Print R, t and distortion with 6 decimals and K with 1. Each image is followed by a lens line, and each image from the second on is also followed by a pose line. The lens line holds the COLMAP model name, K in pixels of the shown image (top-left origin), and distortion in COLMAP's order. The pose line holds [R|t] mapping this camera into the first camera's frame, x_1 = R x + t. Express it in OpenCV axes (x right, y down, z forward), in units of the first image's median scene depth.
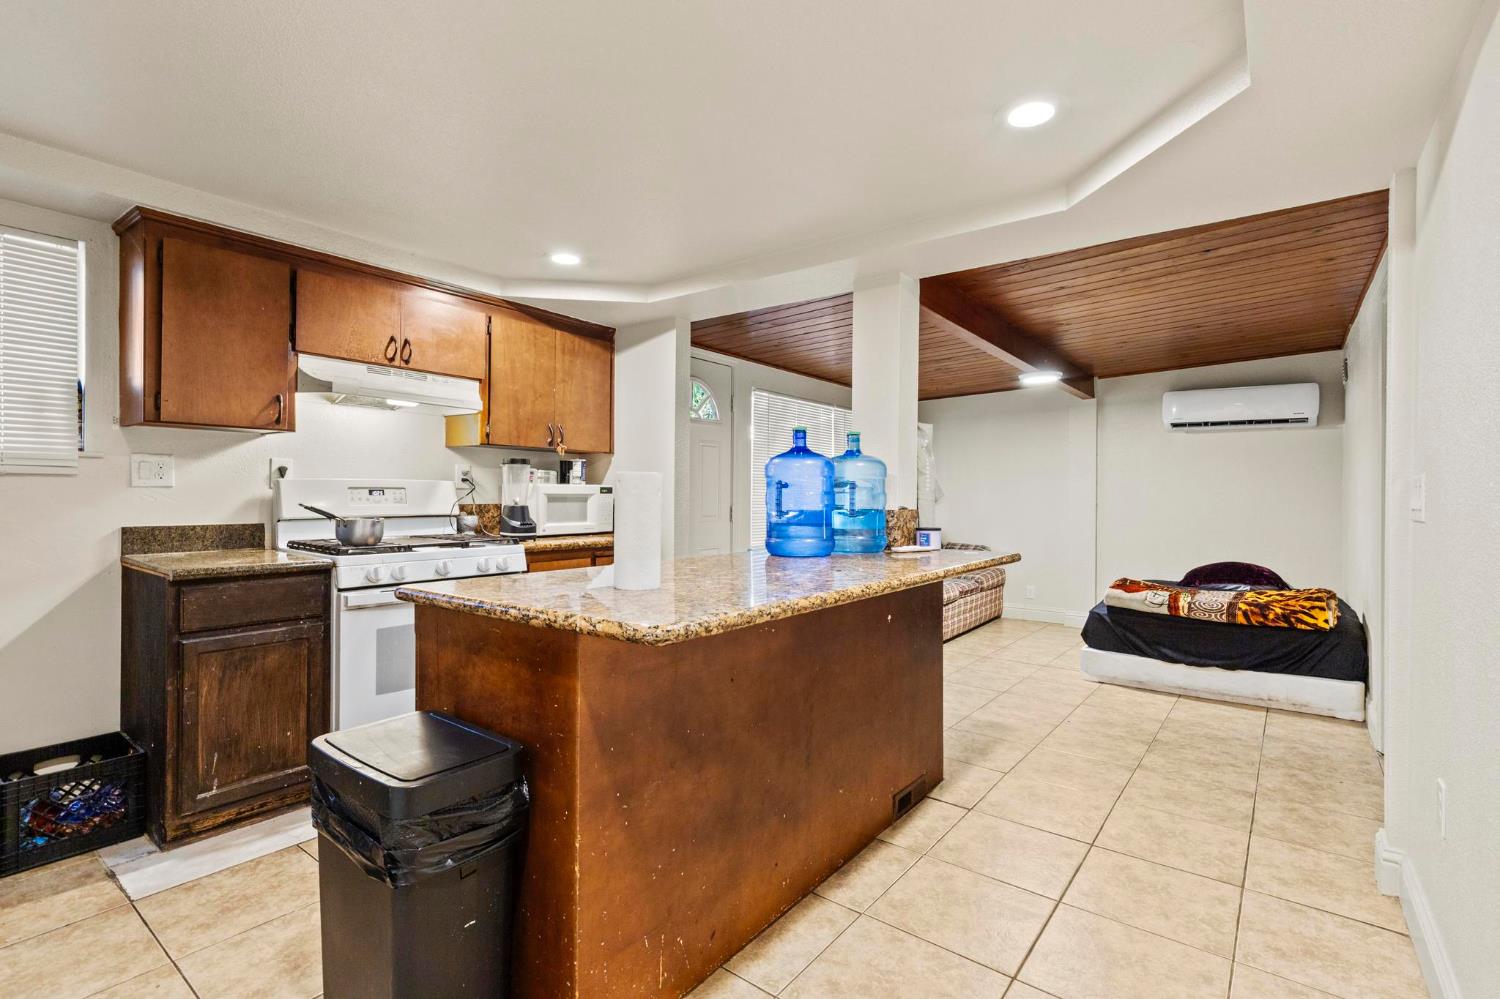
lens RADIAL K [[684.5, 0, 753.0], [0, 684.5, 496.1], [0, 0, 1]] dist [0.011430, -0.001489]
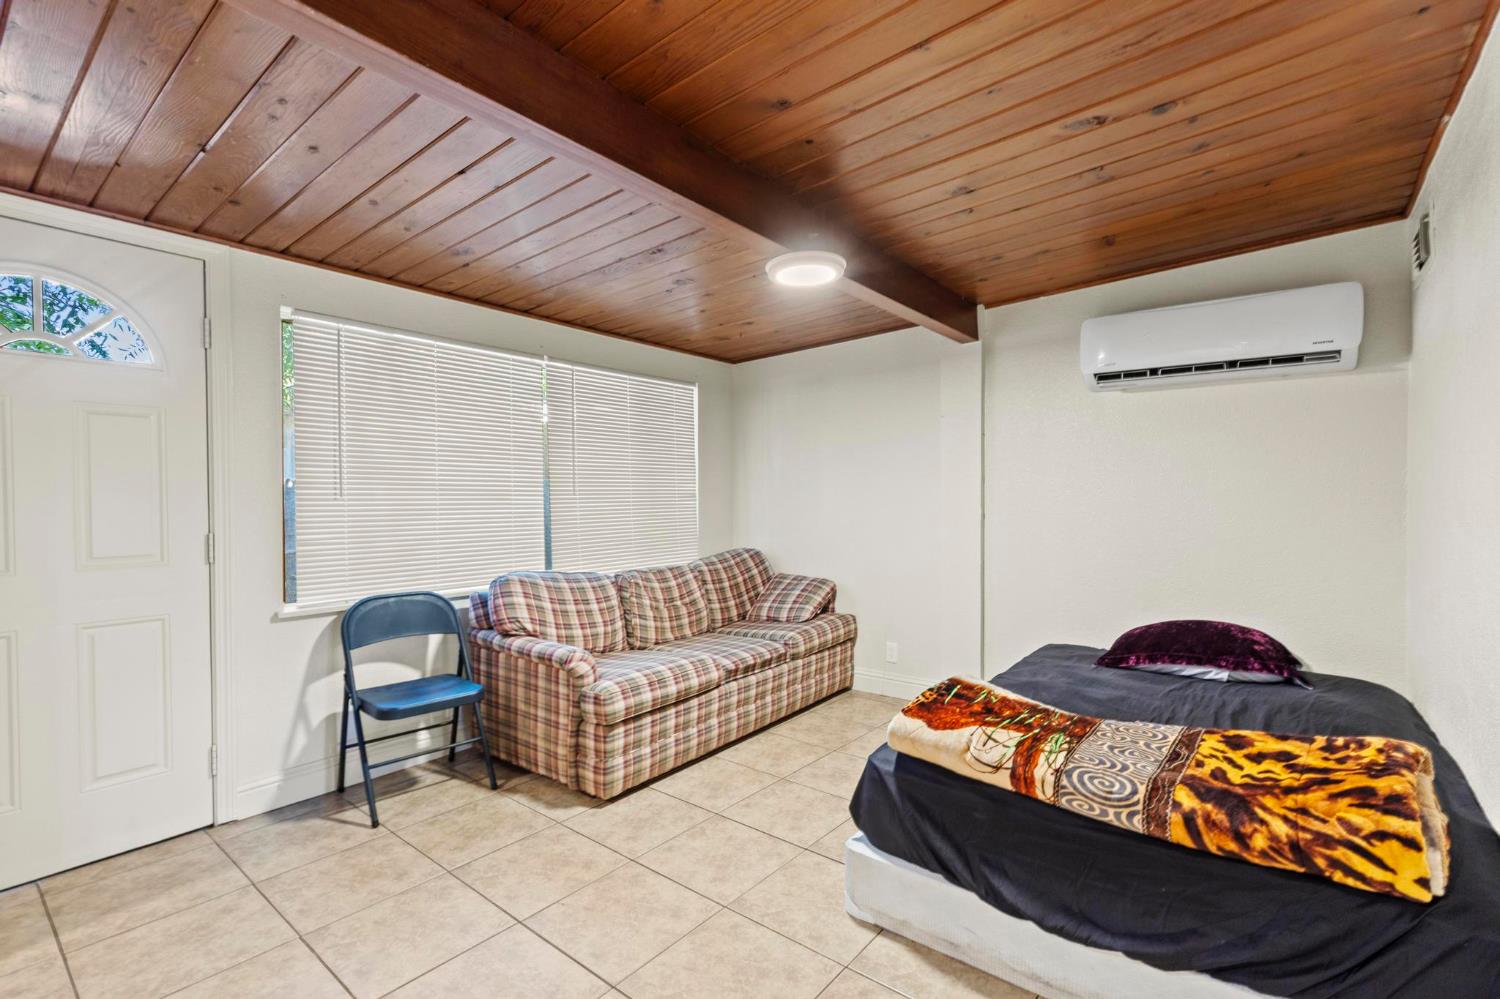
lens RADIAL K [[684.5, 0, 745.2], [0, 684.5, 509.5], [0, 0, 1]] dist [0.011430, -0.001489]
pose [[0.999839, -0.010214, -0.014752, 0.432340], [0.010439, 0.999828, 0.015303, -0.006522], [0.014594, -0.015454, 0.999774, 0.561806]]
